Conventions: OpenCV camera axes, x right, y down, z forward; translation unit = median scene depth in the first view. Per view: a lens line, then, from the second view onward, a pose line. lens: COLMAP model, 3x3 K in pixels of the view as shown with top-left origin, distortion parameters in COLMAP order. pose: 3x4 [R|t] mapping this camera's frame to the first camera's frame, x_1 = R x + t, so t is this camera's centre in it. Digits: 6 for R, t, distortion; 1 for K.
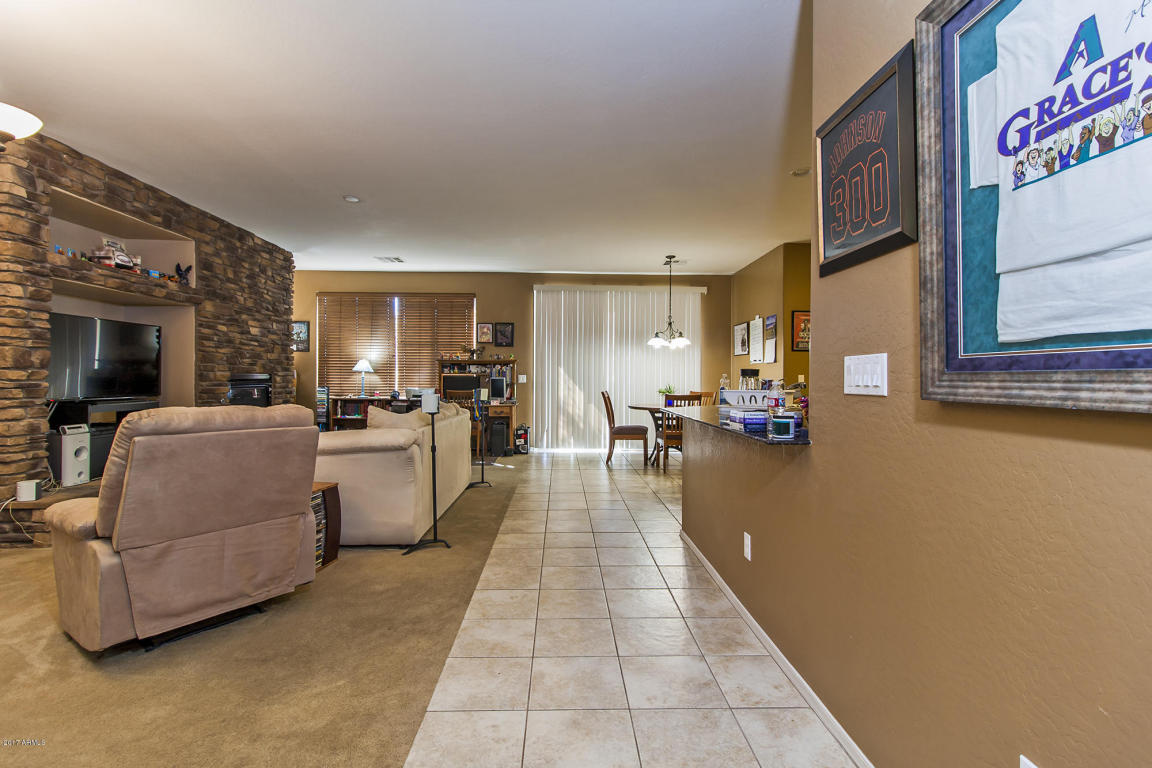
lens RADIAL K [[533.9, 0, 569.8], [0, 533.9, 378.4], [0, 0, 1]] dist [-0.000502, 0.003228]
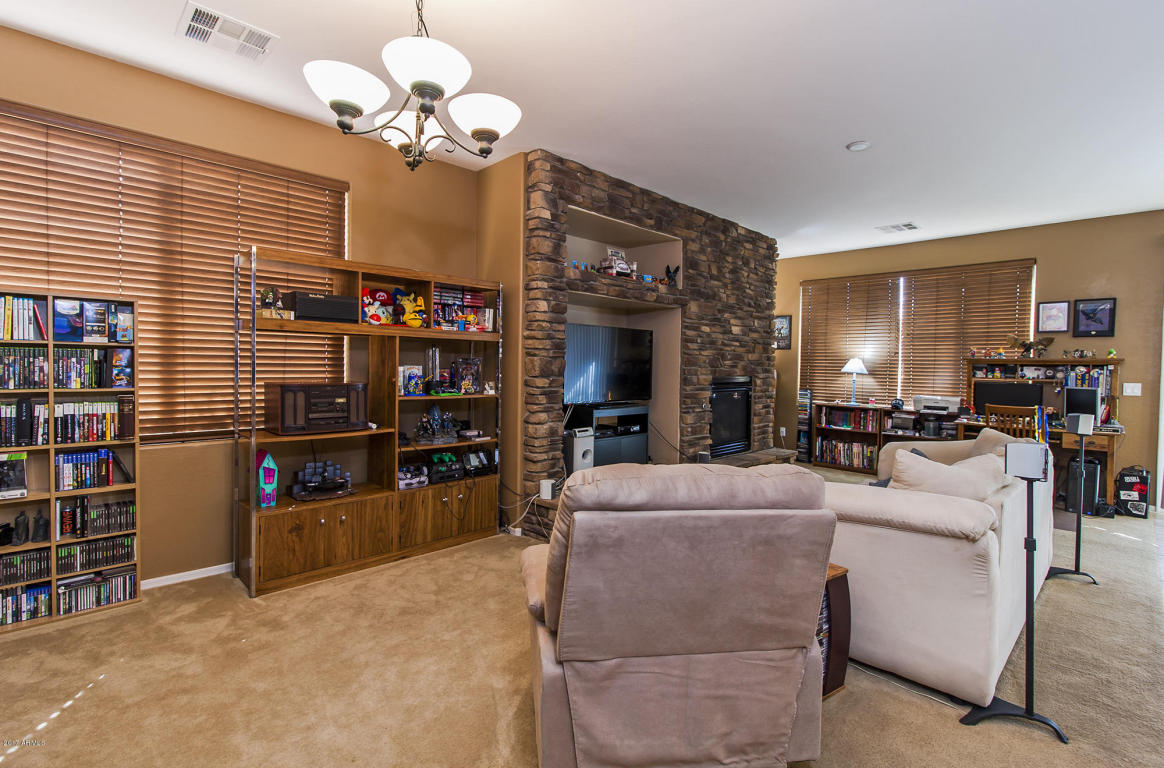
lens RADIAL K [[539.4, 0, 578.5], [0, 539.4, 379.0], [0, 0, 1]] dist [-0.000502, 0.003228]
pose [[0.685040, 0.026759, -0.728014, -0.106628], [-0.013298, 0.999618, 0.024230, -0.025553], [0.728384, -0.006918, 0.685134, 0.180098]]
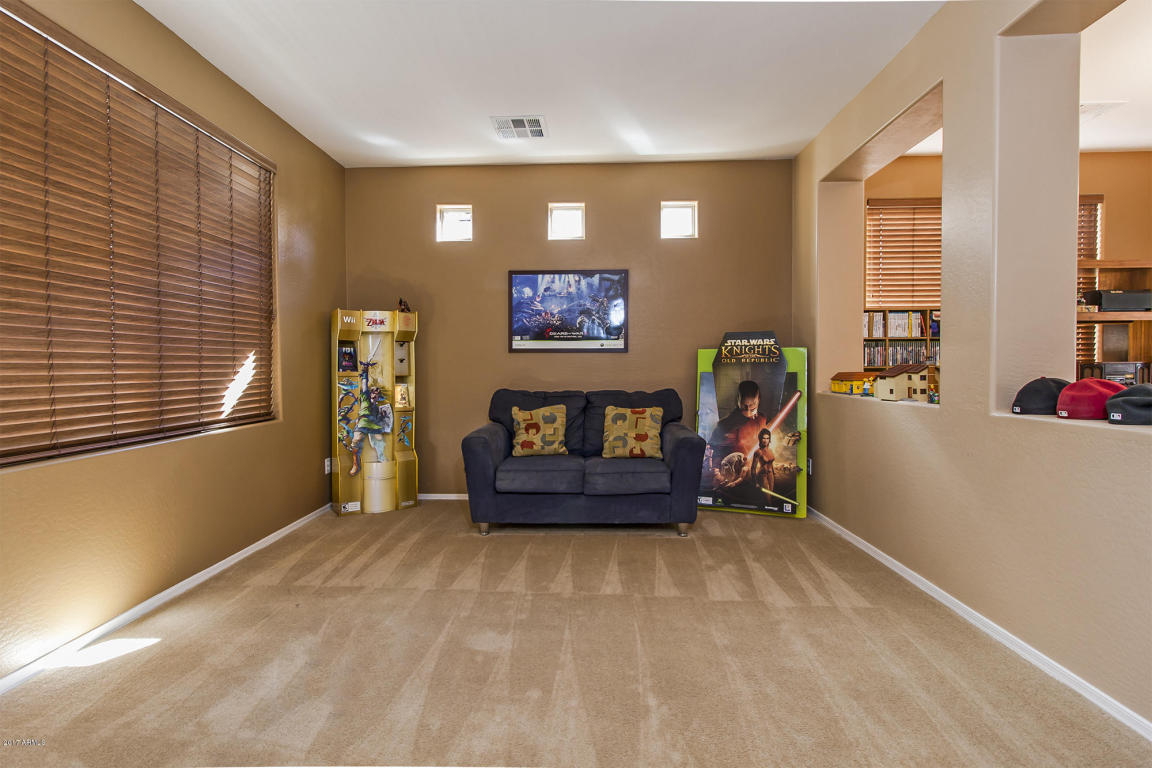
lens RADIAL K [[533.9, 0, 573.2], [0, 533.9, 379.6], [0, 0, 1]] dist [-0.000502, 0.003228]
pose [[-0.054886, 0.020608, -0.998280, 0.023081], [0.005148, 0.999780, 0.020356, -0.000122], [0.998479, -0.004022, -0.054980, -0.260469]]
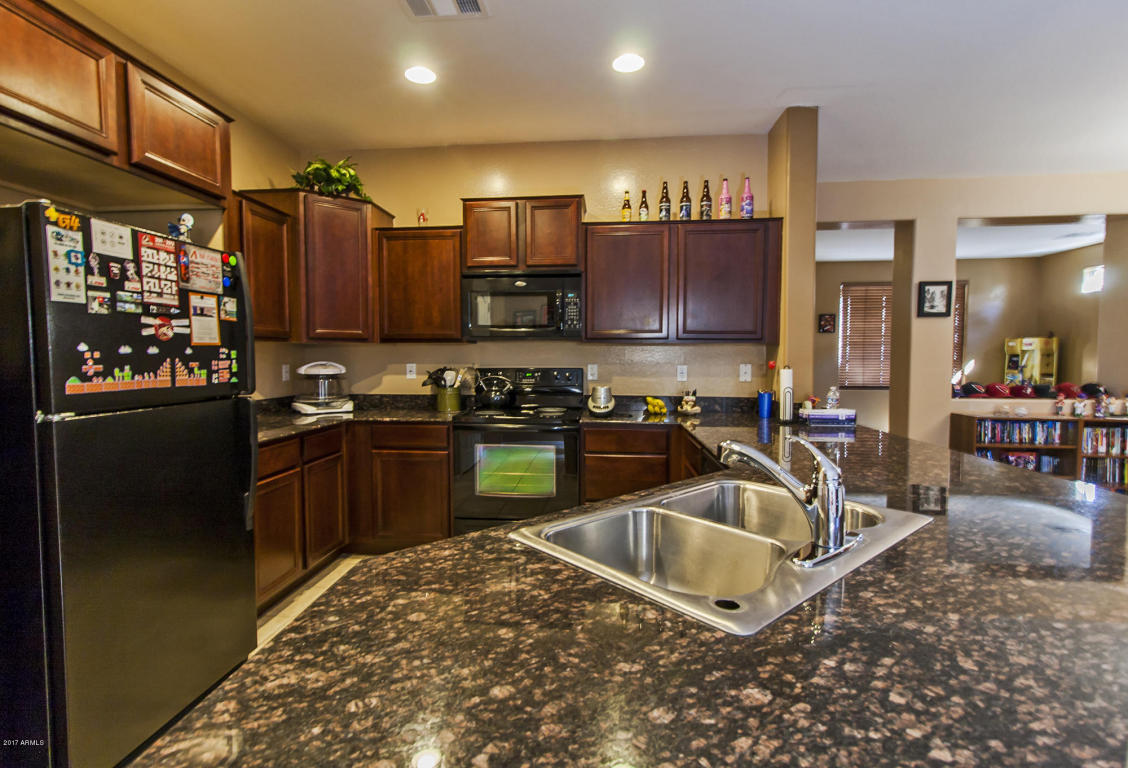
lens RADIAL K [[543.4, 0, 544.8], [0, 543.4, 380.1], [0, 0, 1]] dist [0.005109, 0.000309]
pose [[-0.992276, -0.010601, 0.123598, 0.358121], [-0.005154, 0.999005, 0.044308, -0.028055], [-0.123945, 0.043328, -0.991343, 0.932231]]
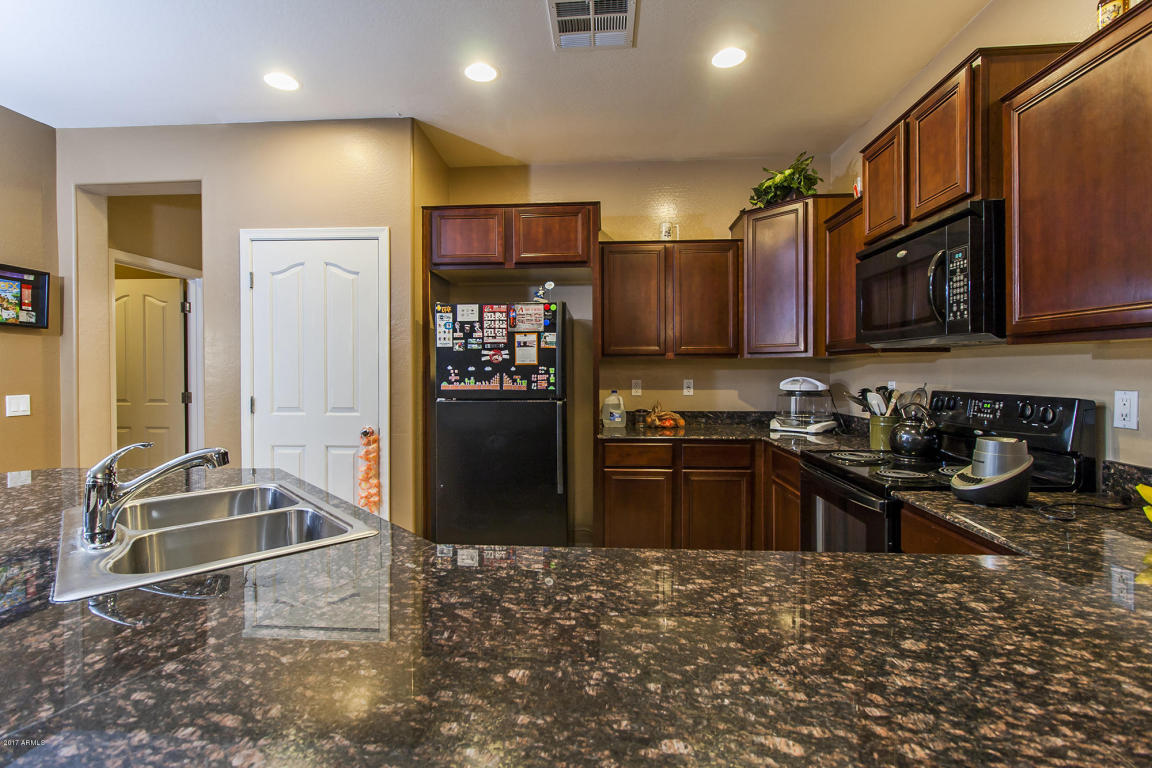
lens RADIAL K [[533.9, 0, 576.2], [0, 533.9, 379.0], [0, 0, 1]] dist [-0.000502, 0.003228]
pose [[0.075439, -0.021169, 0.996926, 0.083383], [0.001401, 0.999776, 0.021123, -0.030852], [-0.997149, -0.000197, 0.075451, 0.529621]]
